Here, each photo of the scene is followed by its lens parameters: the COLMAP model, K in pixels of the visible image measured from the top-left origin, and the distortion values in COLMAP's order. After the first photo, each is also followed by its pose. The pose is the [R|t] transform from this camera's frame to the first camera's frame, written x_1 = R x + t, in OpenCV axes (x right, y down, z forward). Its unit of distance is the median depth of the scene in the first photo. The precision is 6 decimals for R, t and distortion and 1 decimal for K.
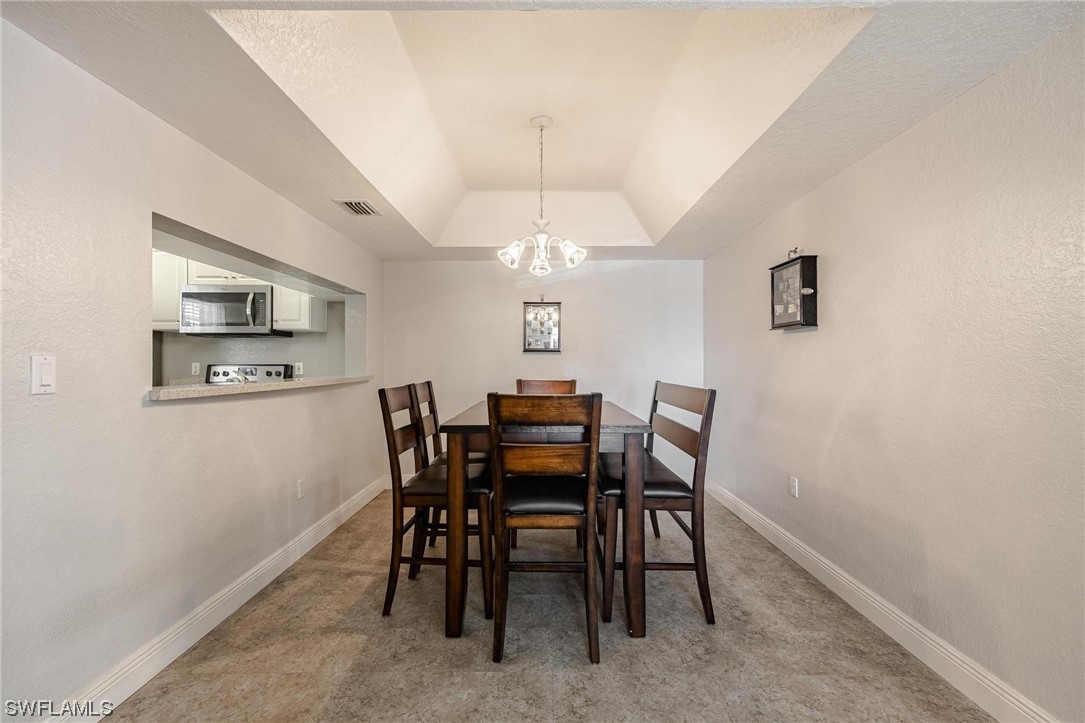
lens RADIAL K [[477.8, 0, 540.3], [0, 477.8, 359.4], [0, 0, 1]] dist [0.010070, 0.000081]
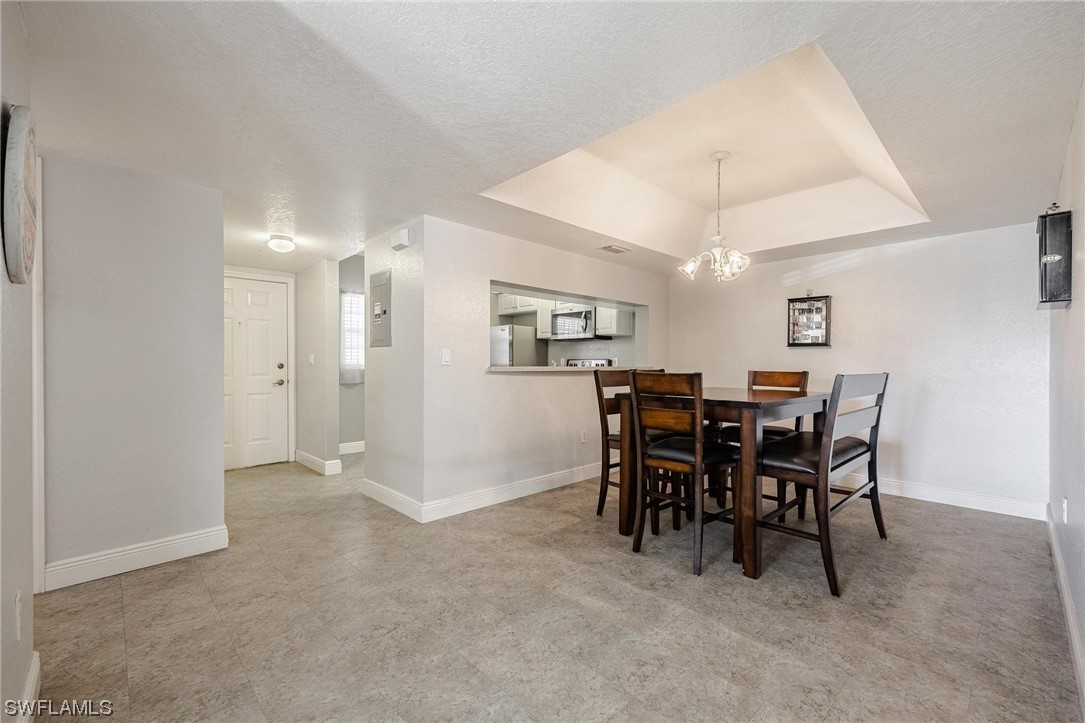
lens RADIAL K [[454.3, 0, 544.4], [0, 454.3, 365.6], [0, 0, 1]] dist [-0.001366, 0.000036]
pose [[0.695916, 0.007726, -0.718081, 0.600314], [-0.000645, 0.999948, 0.010133, 0.031810], [0.718123, -0.006588, 0.695885, -0.148739]]
